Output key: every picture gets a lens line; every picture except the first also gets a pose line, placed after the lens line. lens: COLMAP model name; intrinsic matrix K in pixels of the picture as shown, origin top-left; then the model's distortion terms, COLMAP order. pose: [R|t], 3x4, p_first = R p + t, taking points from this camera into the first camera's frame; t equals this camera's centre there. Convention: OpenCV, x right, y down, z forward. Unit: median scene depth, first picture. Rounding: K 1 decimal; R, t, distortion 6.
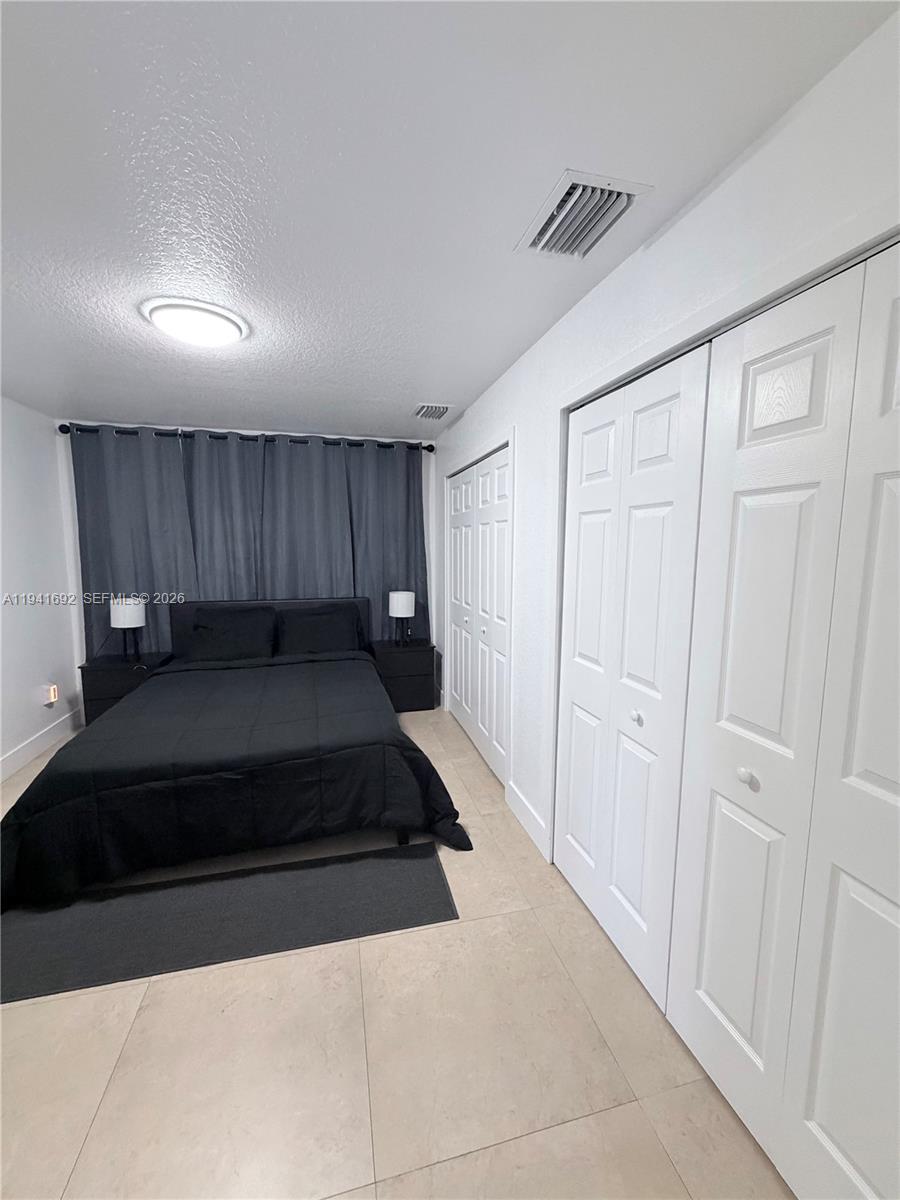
lens RADIAL K [[476.1, 0, 447.0], [0, 476.1, 596.8], [0, 0, 1]] dist [-0.000352, -0.000043]
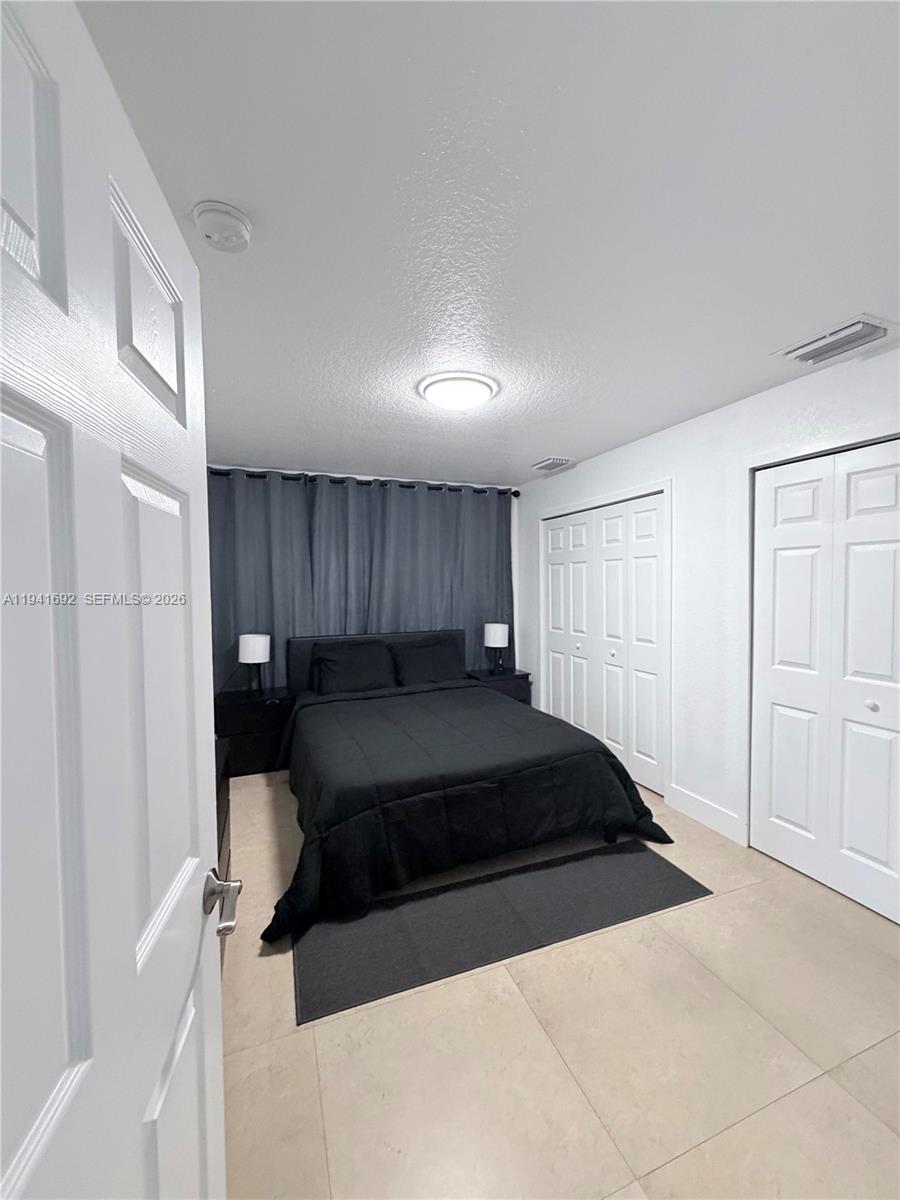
lens RADIAL K [[477.4, 0, 448.4], [0, 477.4, 598.0], [0, 0, 1]] dist [0.000552, 0.000193]
pose [[0.992745, -0.013571, 0.119469, -0.392983], [0.023229, 0.996539, -0.079818, 0.017802], [-0.117972, 0.082014, 0.989624, -0.072939]]
